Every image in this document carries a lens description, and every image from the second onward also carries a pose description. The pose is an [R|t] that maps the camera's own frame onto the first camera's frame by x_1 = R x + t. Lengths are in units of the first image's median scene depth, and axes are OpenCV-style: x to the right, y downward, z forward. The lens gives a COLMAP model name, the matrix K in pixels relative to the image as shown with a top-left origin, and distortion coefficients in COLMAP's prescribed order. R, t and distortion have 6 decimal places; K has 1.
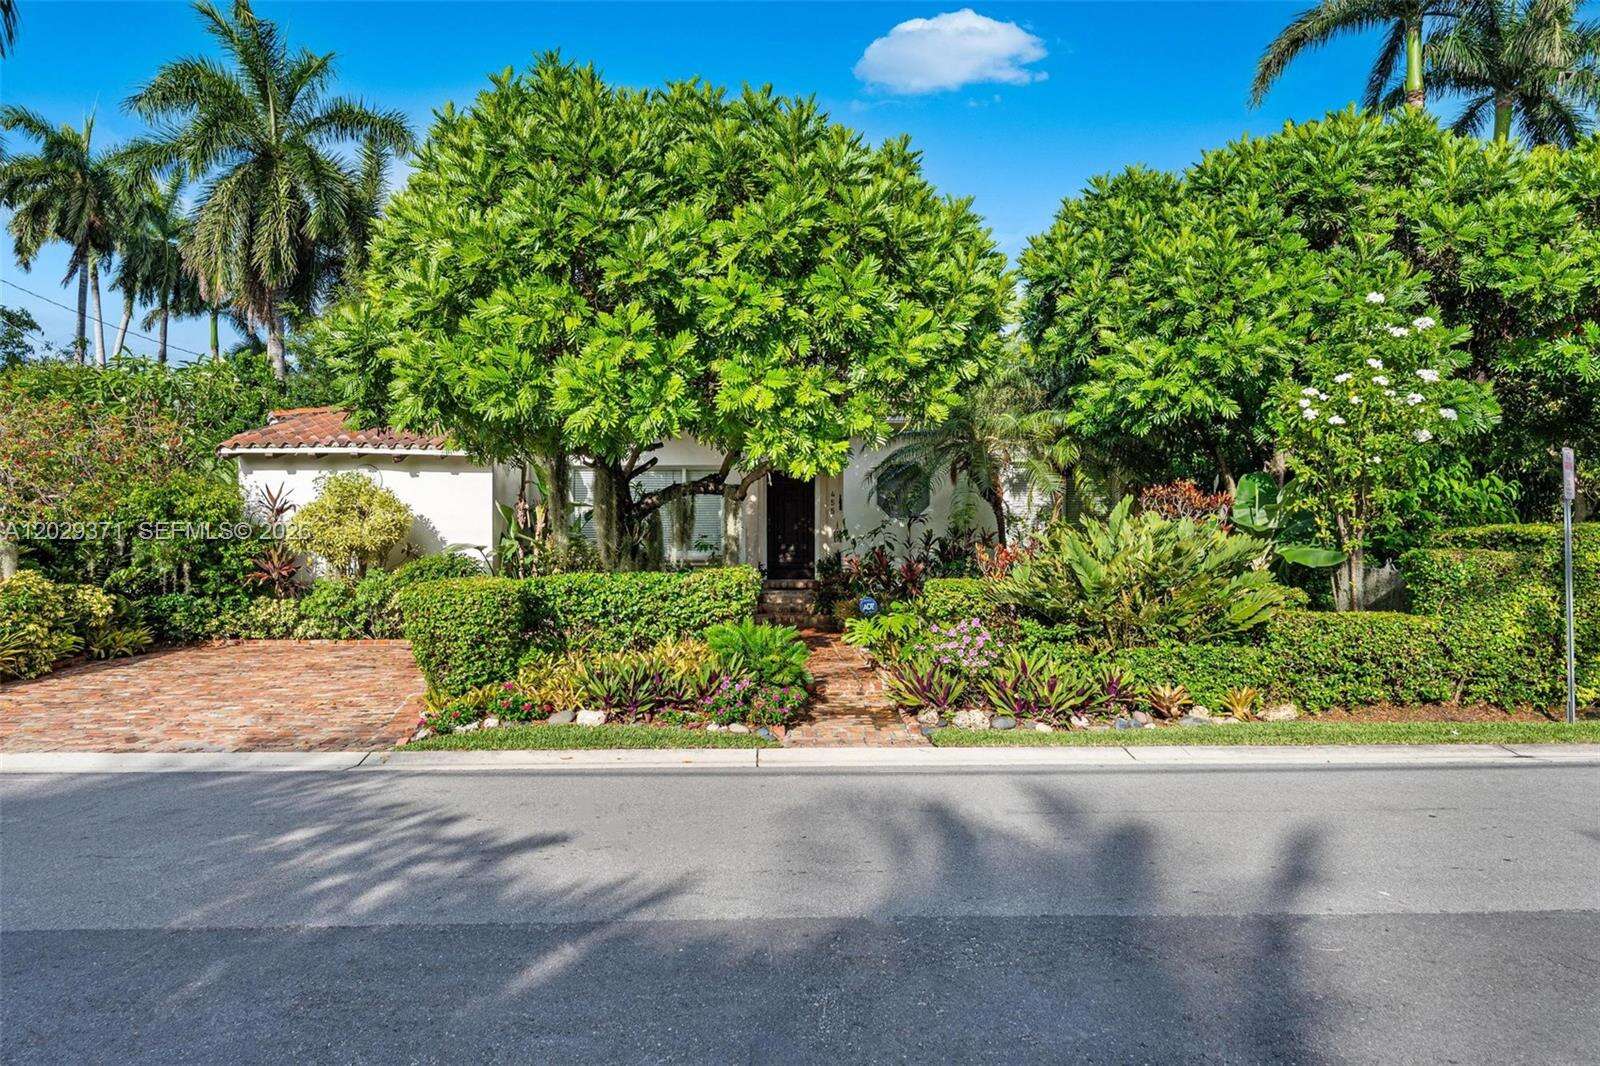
lens RADIAL K [[1012.5, 0, 800.0], [0, 1012.5, 533.0], [0, 0, 1]] dist [-0.000005, -0.000010]
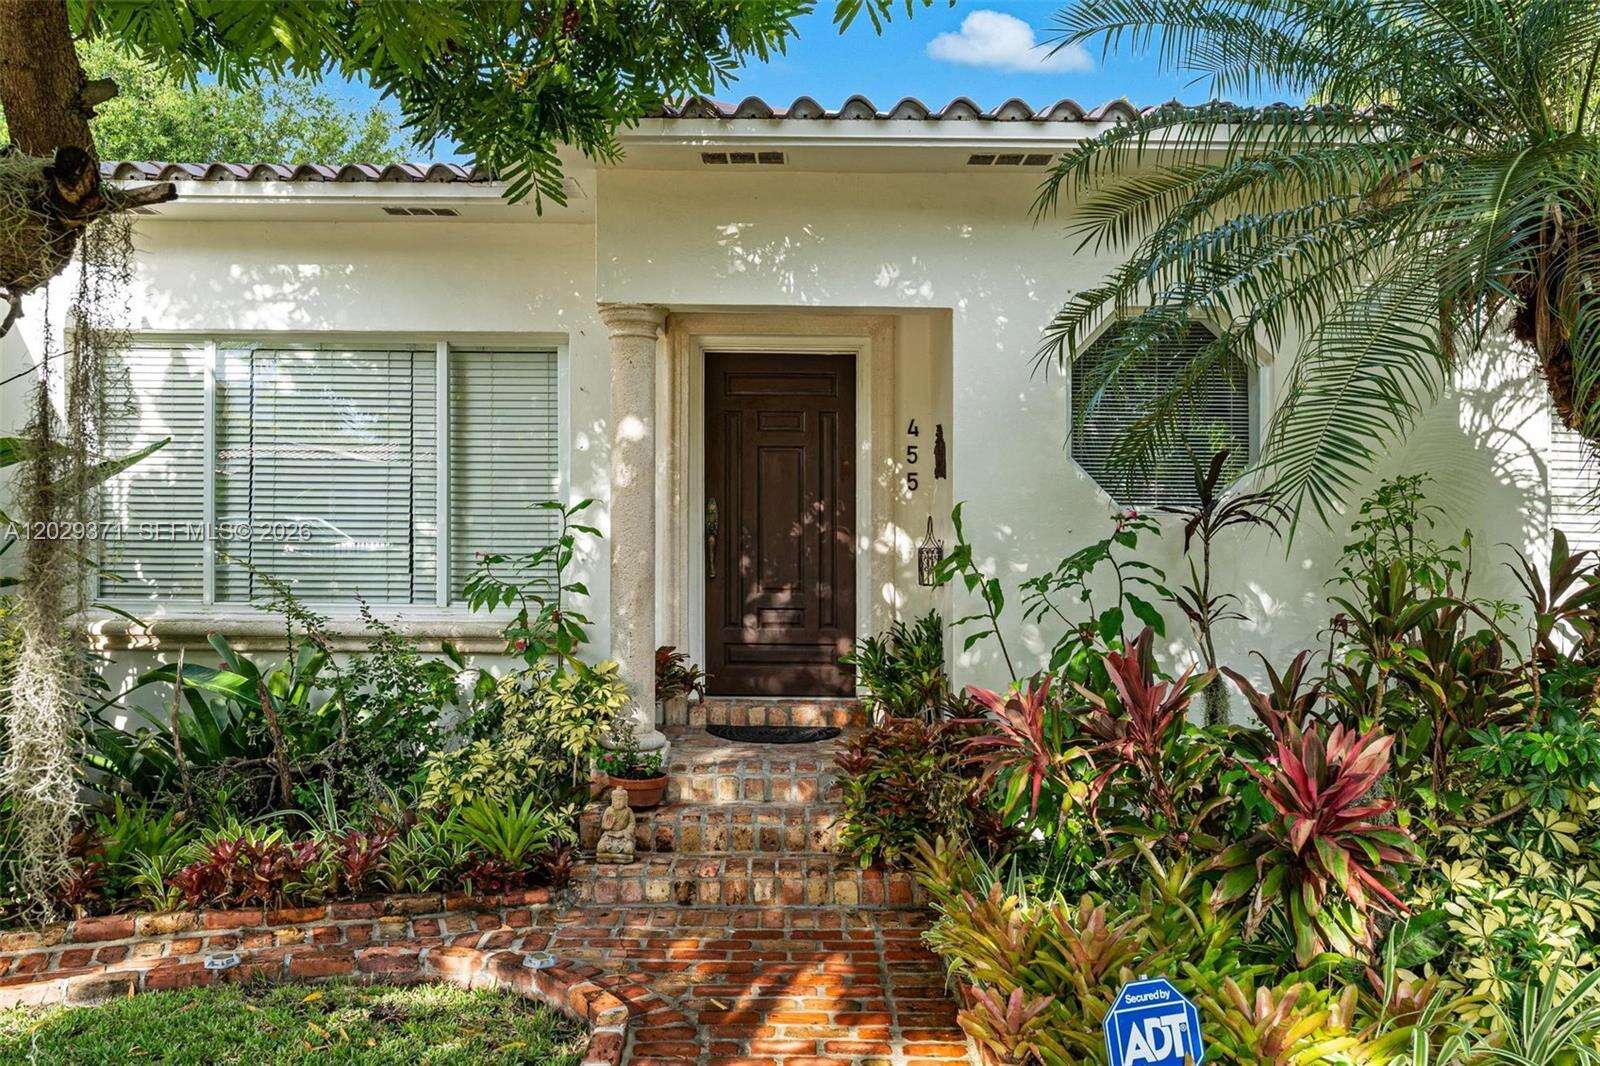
lens RADIAL K [[1293.6, 0, 800.0], [0, 1293.6, 533.0], [0, 0, 1]] dist [0.000526, -0.000006]
pose [[0.998808, 0.006431, -0.048382, 0.016813], [-0.005987, 0.999939, 0.009309, -0.008862], [0.048439, -0.009008, 0.998786, 0.605288]]
